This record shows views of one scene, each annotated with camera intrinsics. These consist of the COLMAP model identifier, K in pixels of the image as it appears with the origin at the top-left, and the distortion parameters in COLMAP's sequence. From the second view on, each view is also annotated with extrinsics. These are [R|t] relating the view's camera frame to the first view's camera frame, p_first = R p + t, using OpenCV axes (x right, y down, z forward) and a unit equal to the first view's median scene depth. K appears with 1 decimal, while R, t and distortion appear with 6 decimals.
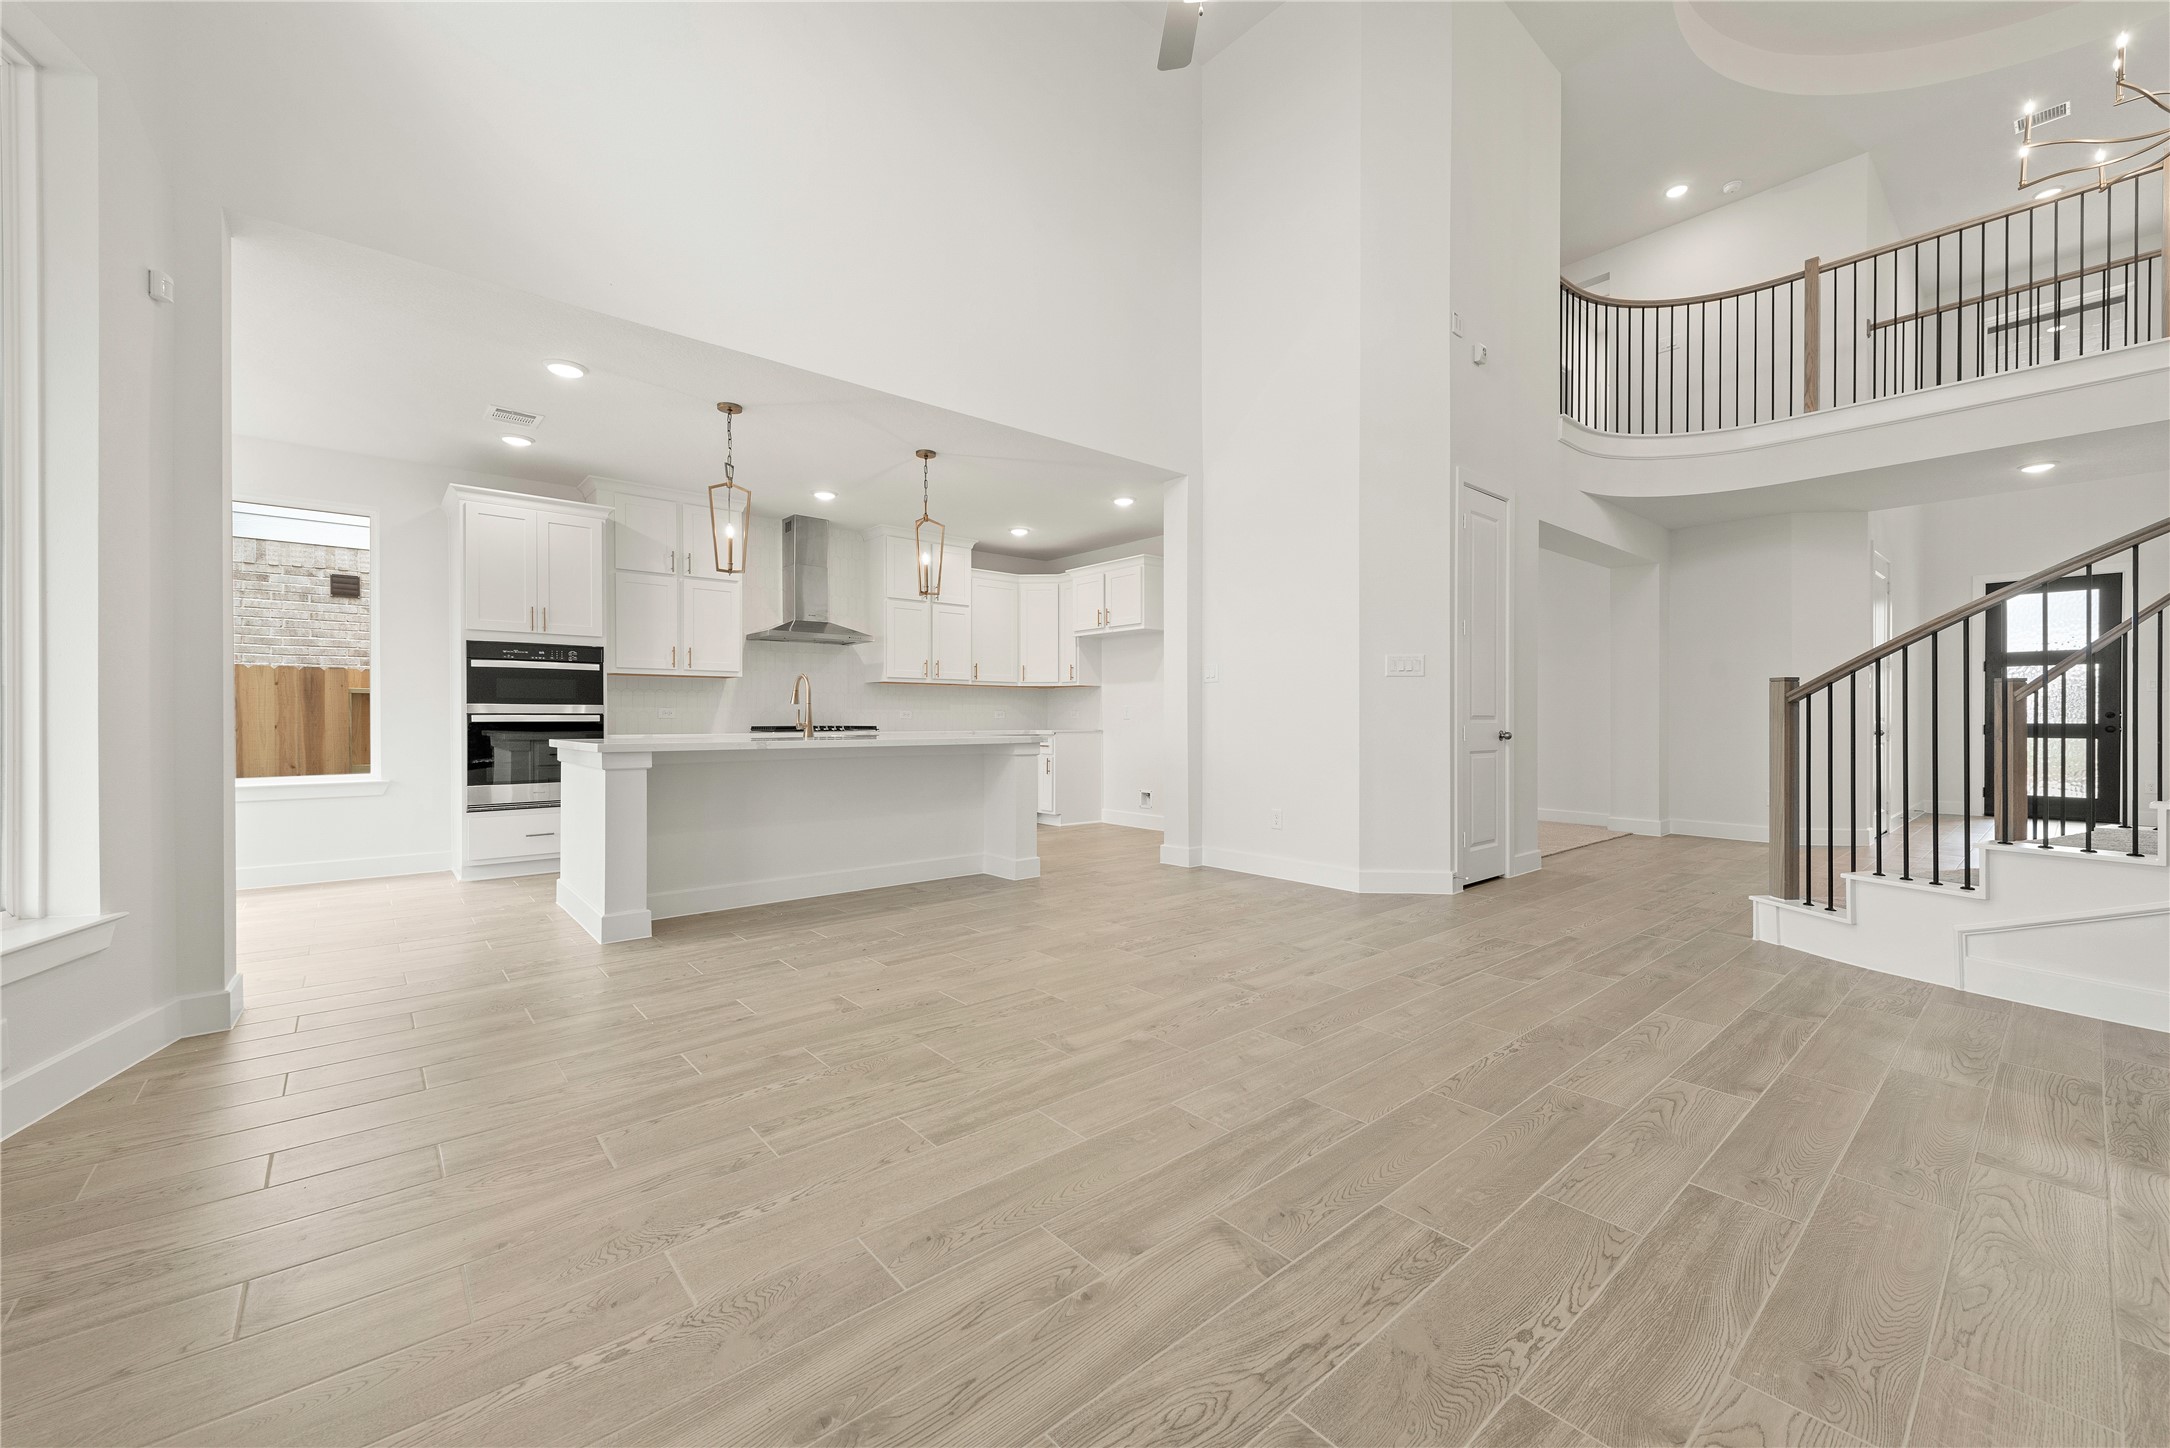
lens RADIAL K [[845.5, 0, 1085.0], [0, 845.5, 724.0], [0, 0, 1]] dist [0.007588, -0.000554]
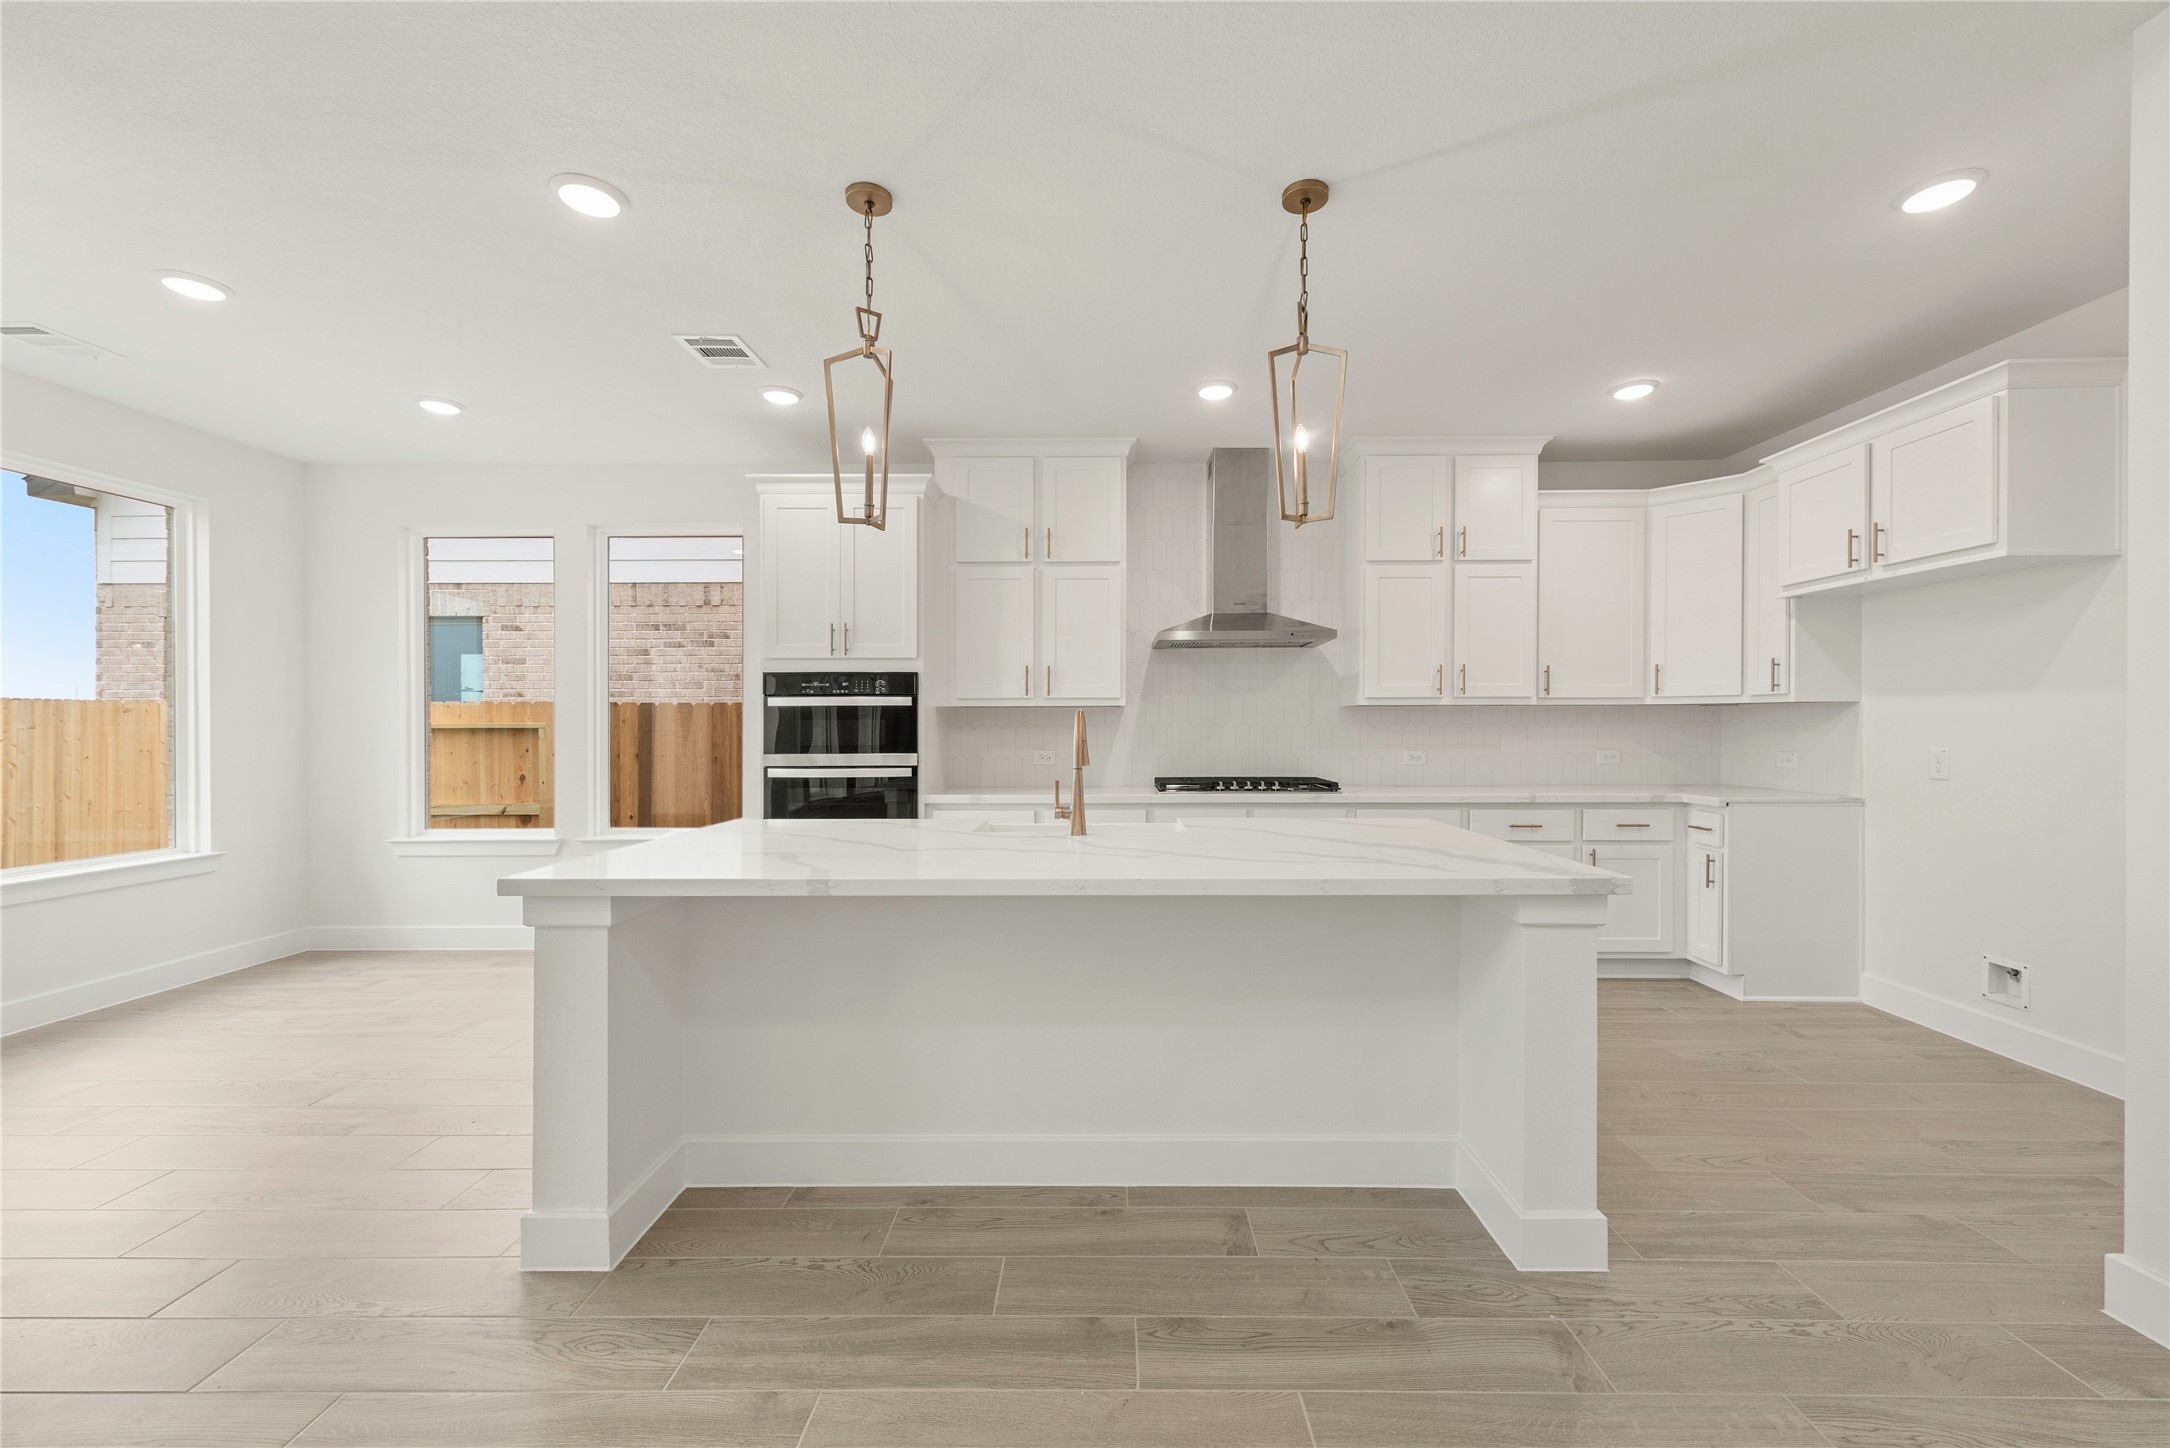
lens RADIAL K [[846.5, 0, 1100.0], [0, 846.5, 726.7], [0, 0, 1]] dist [0.006813, -0.000311]
pose [[0.753985, -0.000499, -0.656892, 0.013857], [-0.000565, 0.999999, -0.001408, -0.035957], [0.656892, 0.001433, 0.753984, 0.459114]]
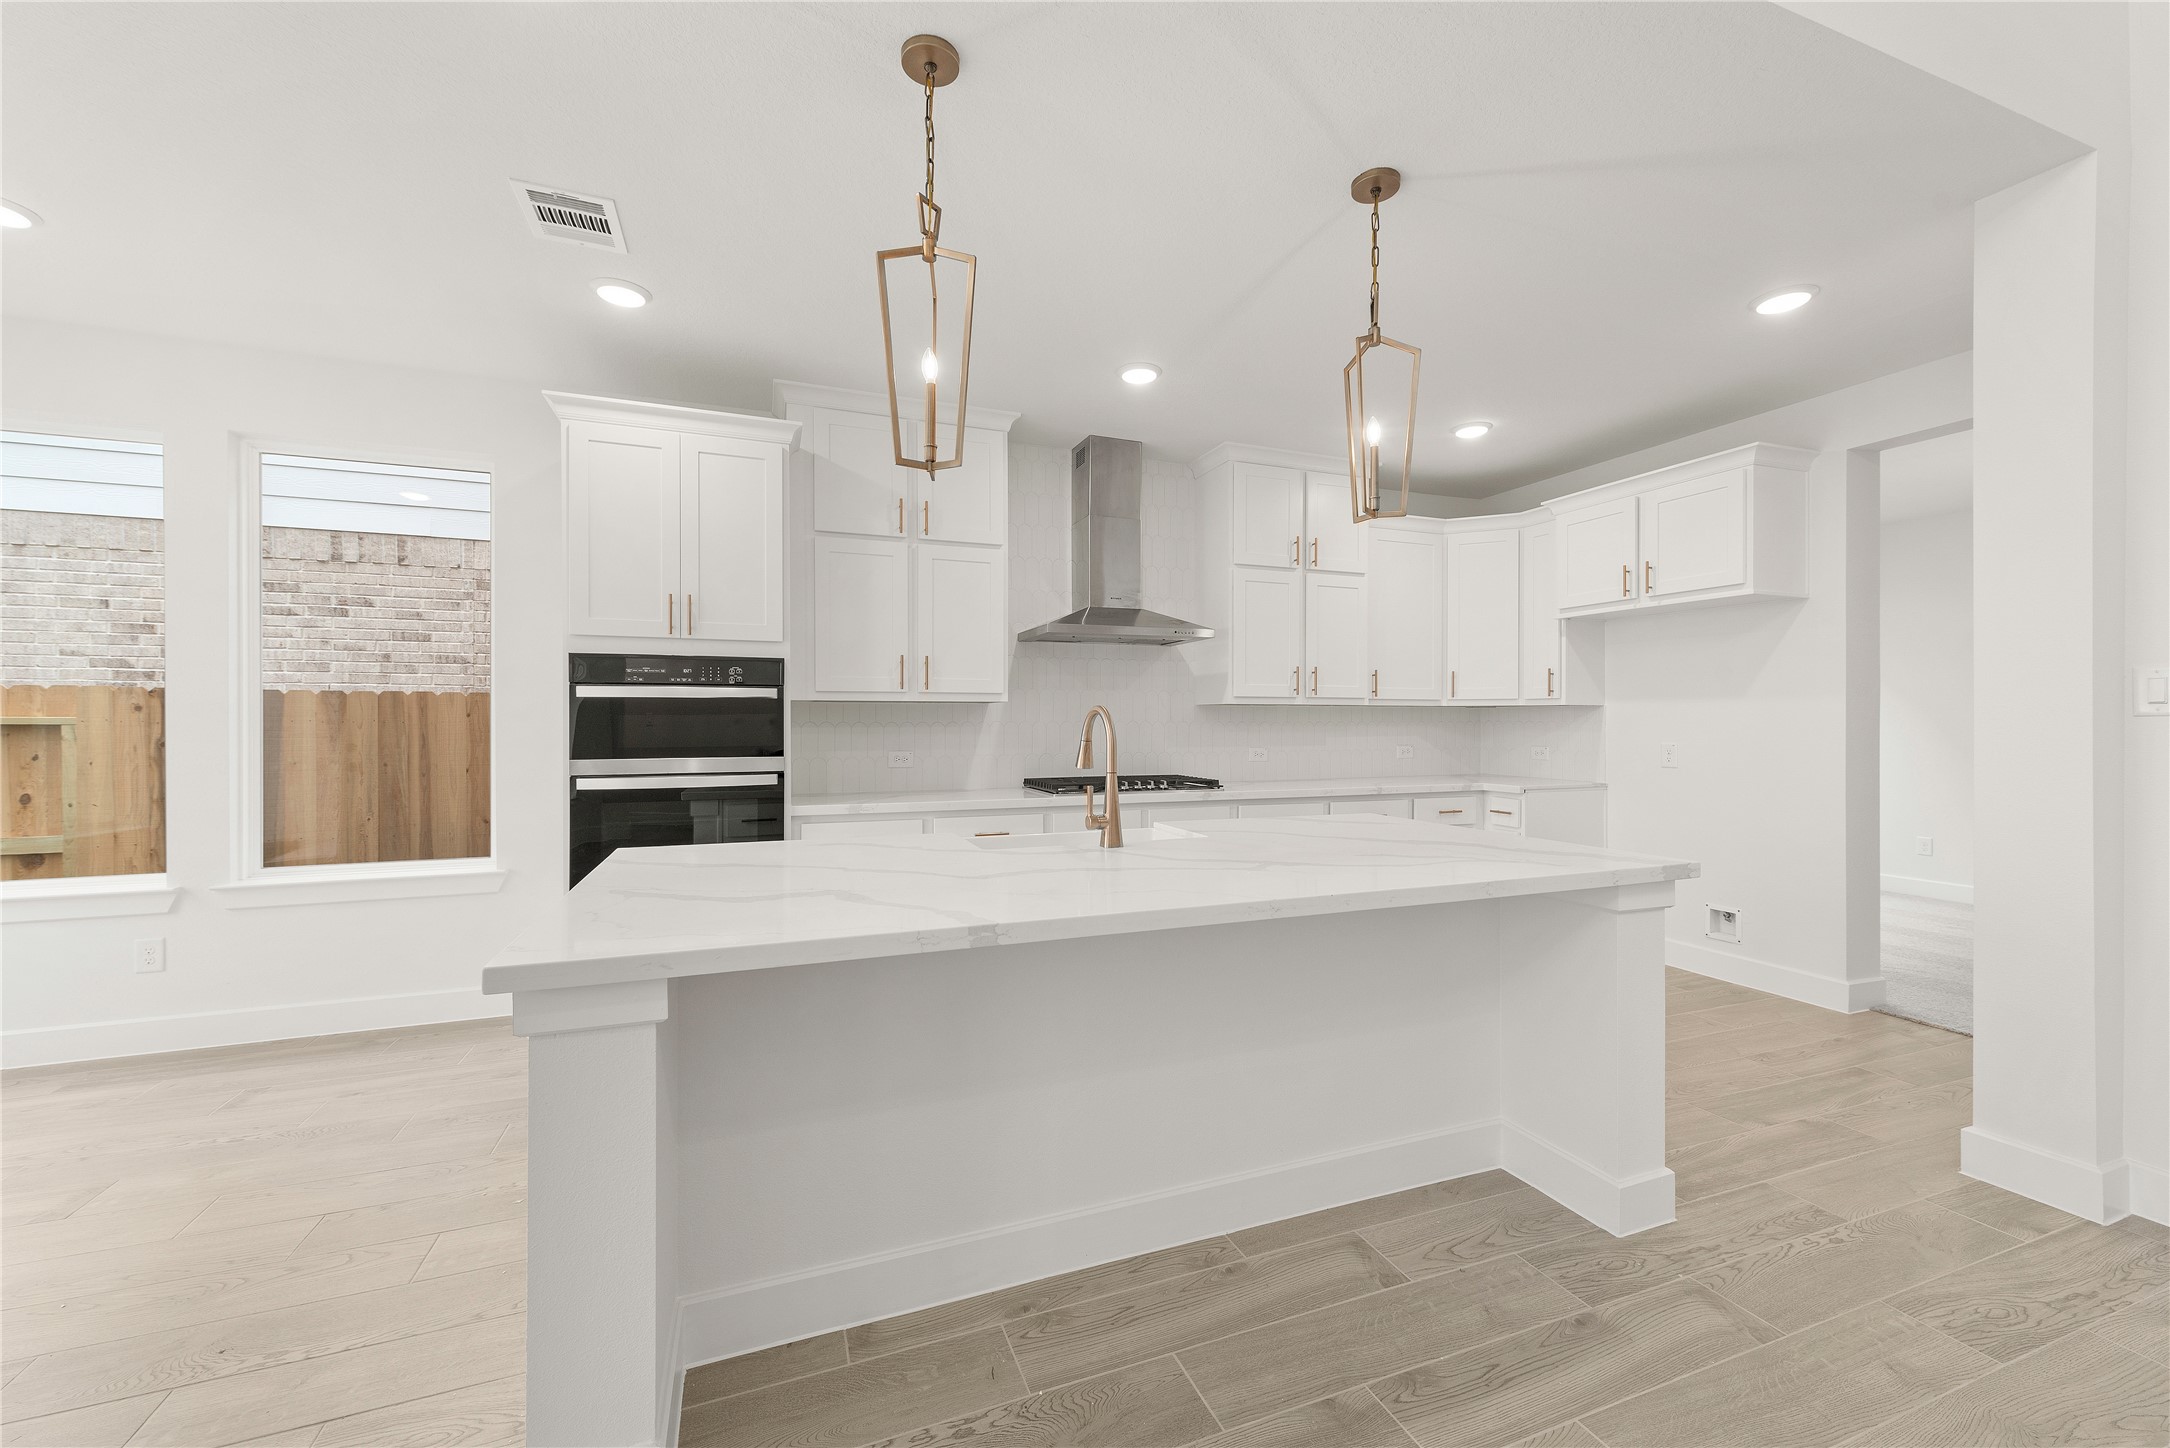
lens RADIAL K [[845.5, 0, 1085.0], [0, 845.5, 724.0], [0, 0, 1]] dist [0.007588, -0.000554]
pose [[0.941235, 0.001398, -0.337750, -0.137630], [-0.002049, 0.999997, -0.001570, -0.036397], [0.337747, 0.002170, 0.941234, 0.418272]]
